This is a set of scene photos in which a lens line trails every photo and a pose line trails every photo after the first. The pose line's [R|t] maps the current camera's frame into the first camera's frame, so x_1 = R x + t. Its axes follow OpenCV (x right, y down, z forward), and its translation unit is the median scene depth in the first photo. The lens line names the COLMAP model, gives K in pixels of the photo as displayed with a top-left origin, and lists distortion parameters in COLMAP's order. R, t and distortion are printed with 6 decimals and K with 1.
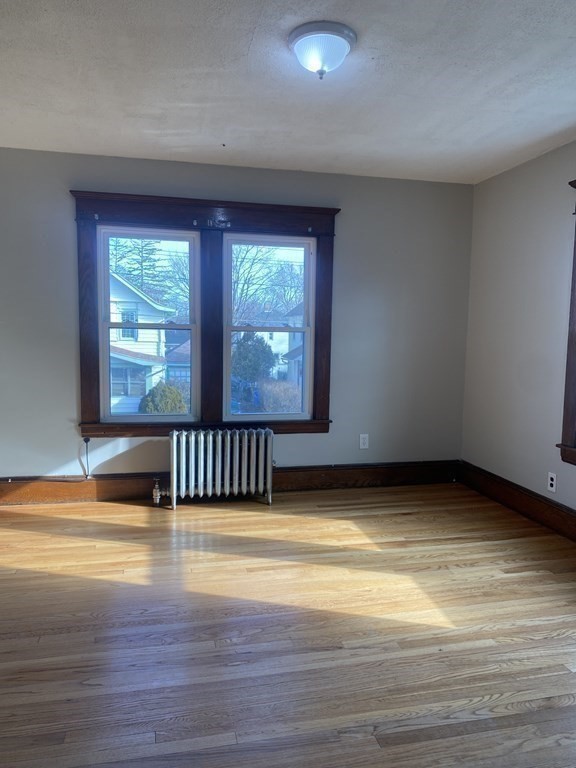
lens RADIAL K [[587.3, 0, 290.0], [0, 587.3, 388.7], [0, 0, 1]] dist [0.032084, -0.047763]
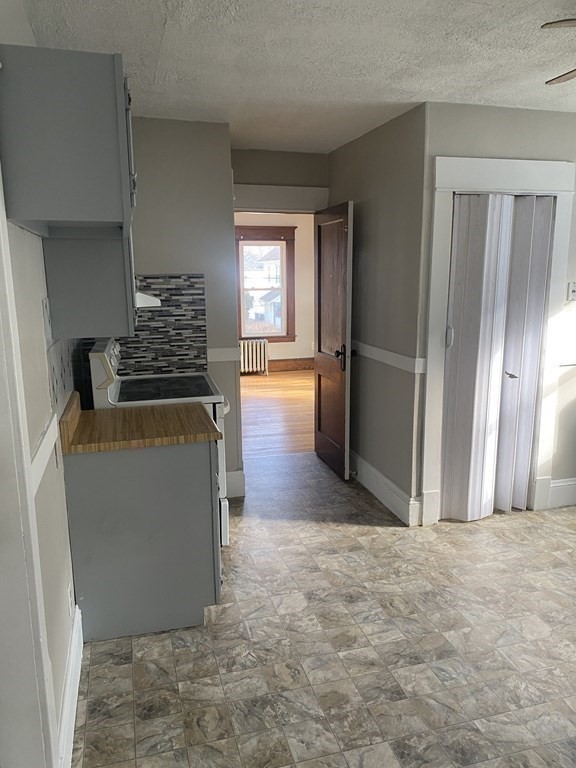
lens RADIAL K [[587.3, 0, 290.0], [0, 587.3, 388.7], [0, 0, 1]] dist [0.032084, -0.047763]
pose [[0.998618, -0.035284, 0.038954, -0.034883], [0.031260, 0.994549, 0.099475, 0.036153], [-0.042251, -0.098120, 0.994277, -0.992559]]
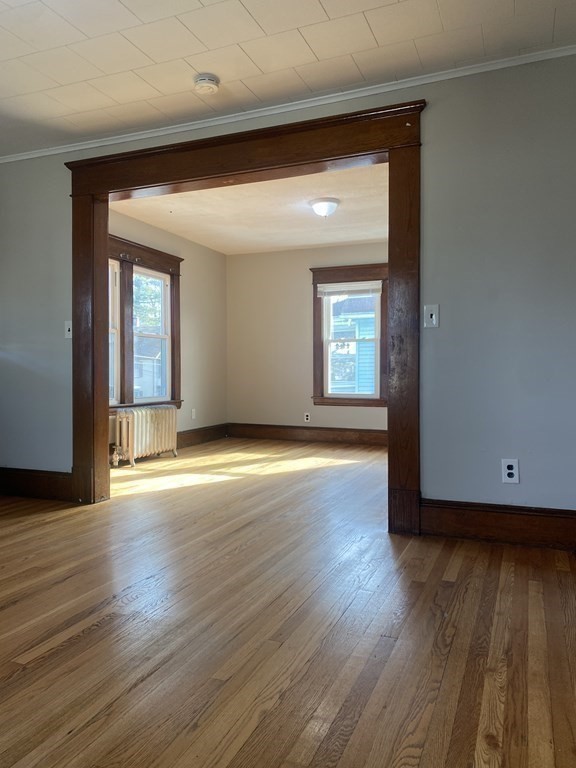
lens RADIAL K [[587.3, 0, 290.0], [0, 587.3, 388.7], [0, 0, 1]] dist [0.032084, -0.047763]
pose [[0.577923, -0.044170, 0.814895, -0.992106], [0.090598, 0.995834, -0.010275, 0.066884], [-0.811047, 0.079766, 0.579517, -0.068999]]
